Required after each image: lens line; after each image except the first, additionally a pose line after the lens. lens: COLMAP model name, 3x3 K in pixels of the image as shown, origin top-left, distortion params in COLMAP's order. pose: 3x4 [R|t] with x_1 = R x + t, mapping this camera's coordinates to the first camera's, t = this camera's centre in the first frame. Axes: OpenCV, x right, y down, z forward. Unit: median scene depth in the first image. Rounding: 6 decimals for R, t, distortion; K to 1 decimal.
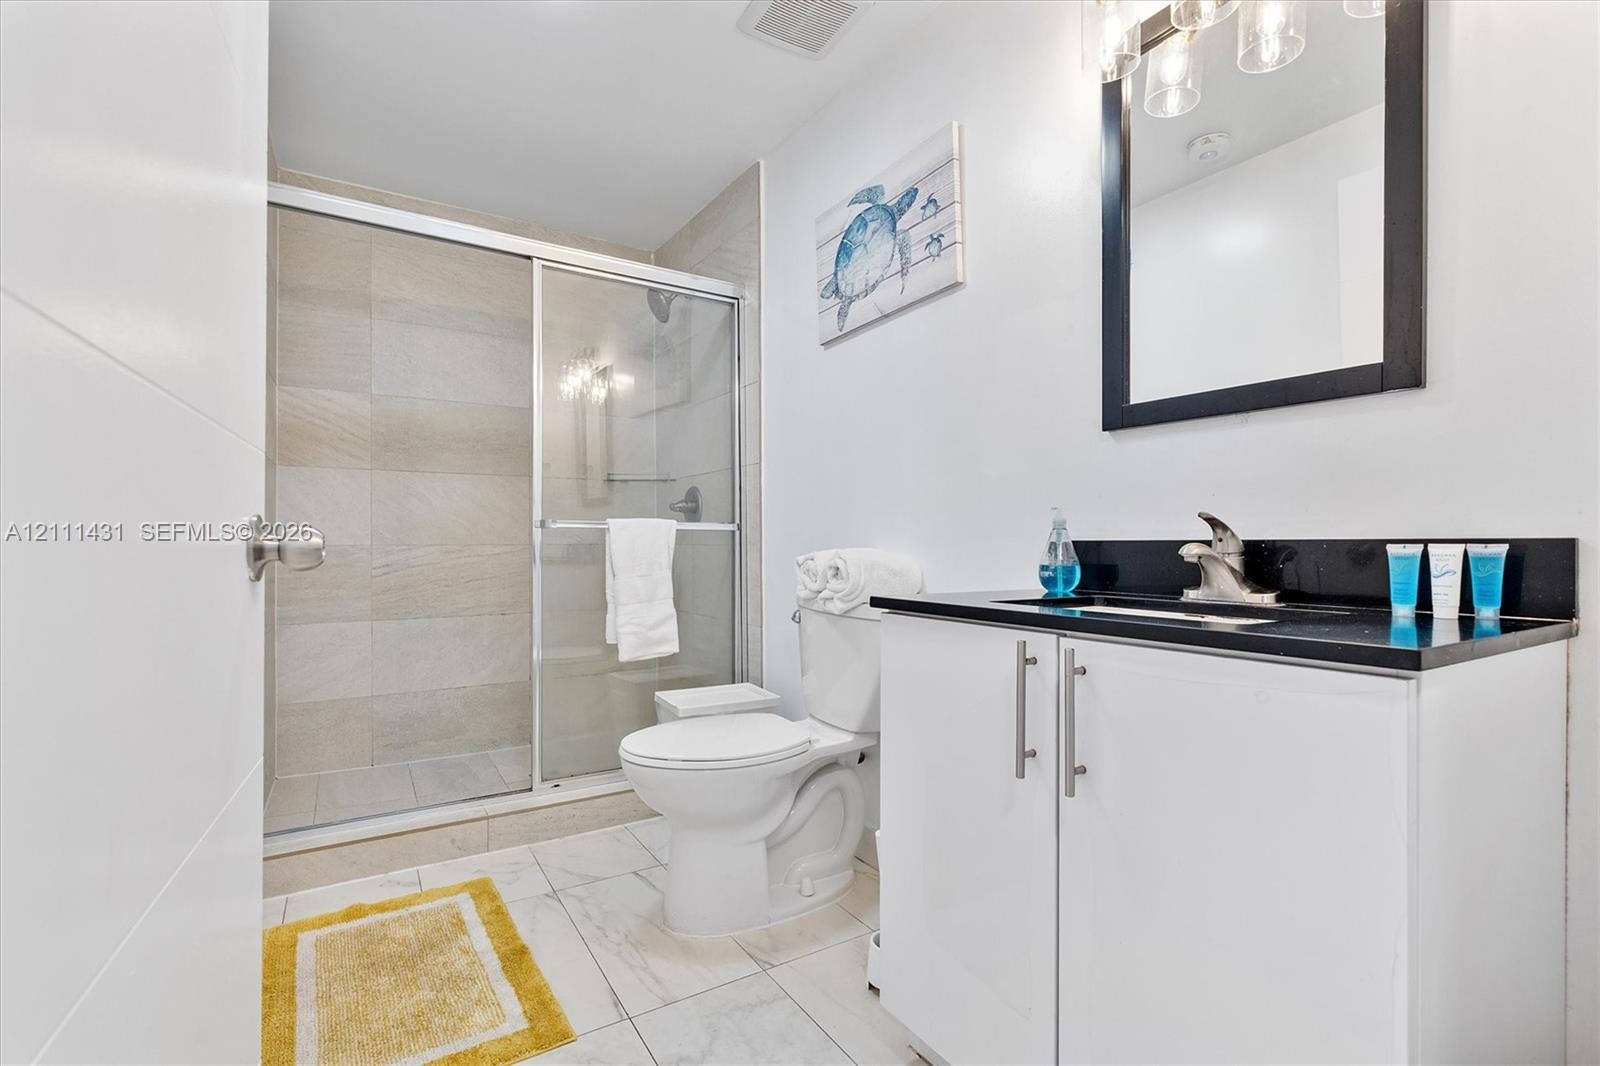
lens RADIAL K [[776.5, 0, 800.0], [0, 776.5, 533.0], [0, 0, 1]] dist [-0.003100, 0.000333]
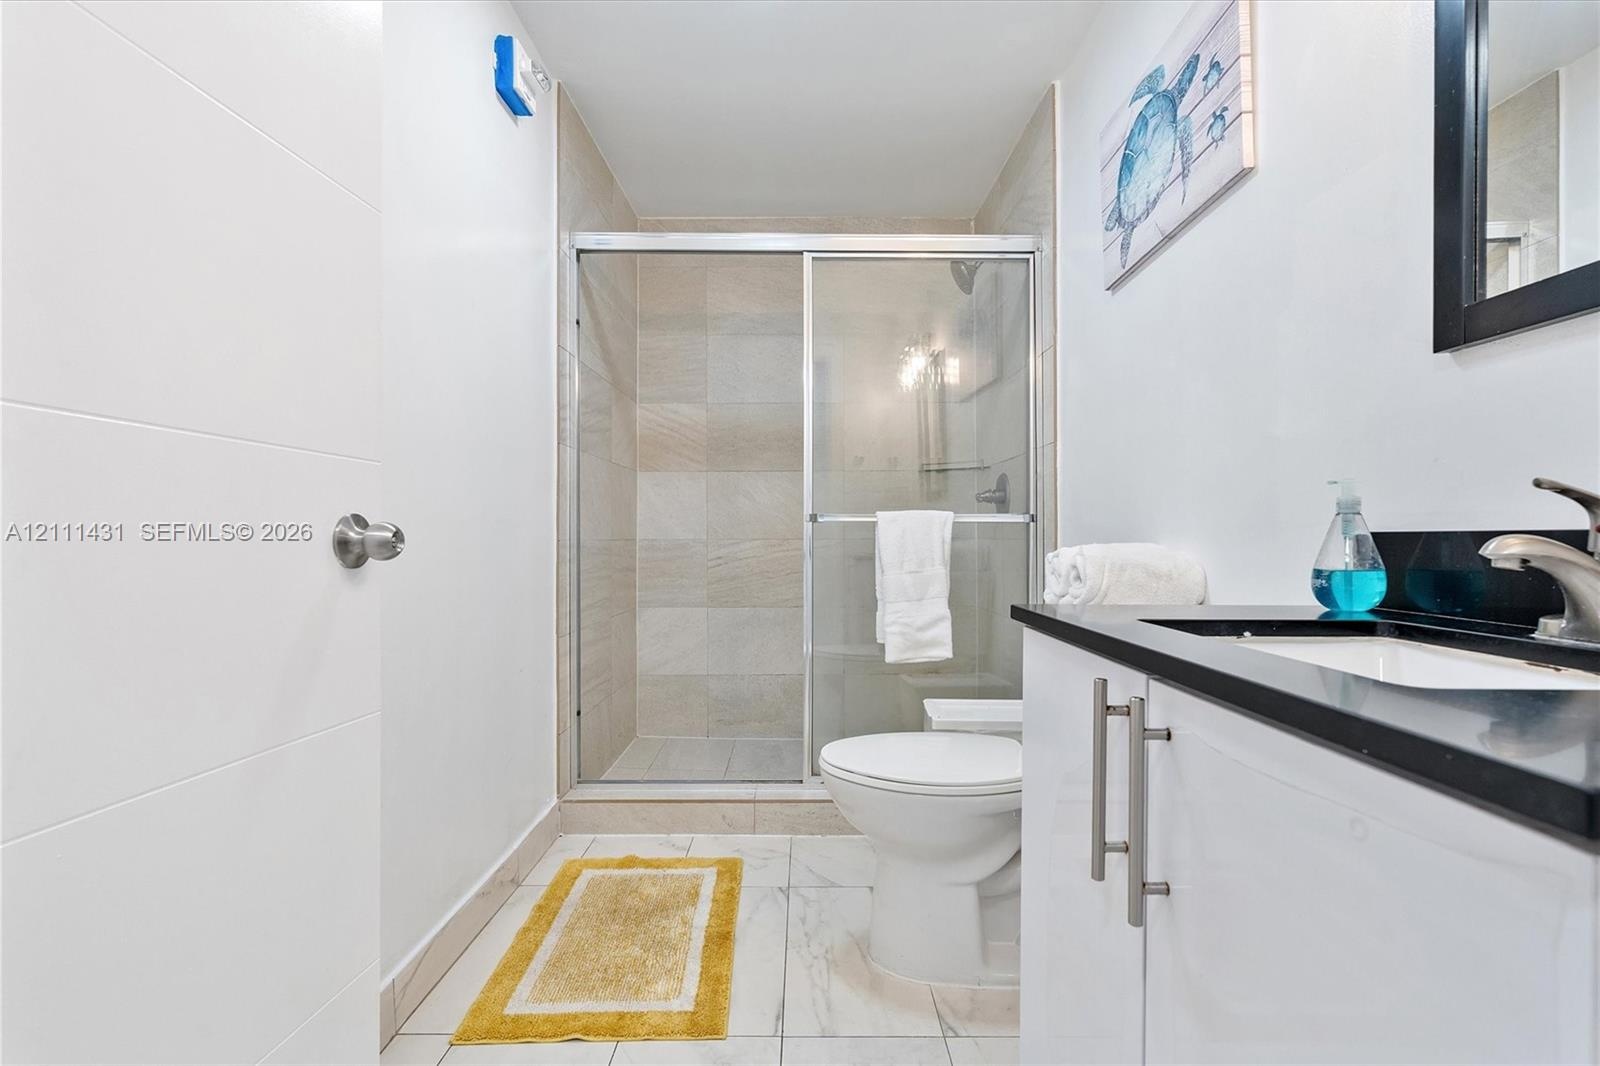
lens RADIAL K [[800.7, 0, 815.4], [0, 800.7, 537.9], [0, 0, 1]] dist [-0.006606, 0.000621]
pose [[0.830945, -0.000491, -0.556355, 0.263581], [0.007292, 0.999923, 0.010010, 0.003907], [0.556307, -0.012375, 0.830885, 0.159998]]
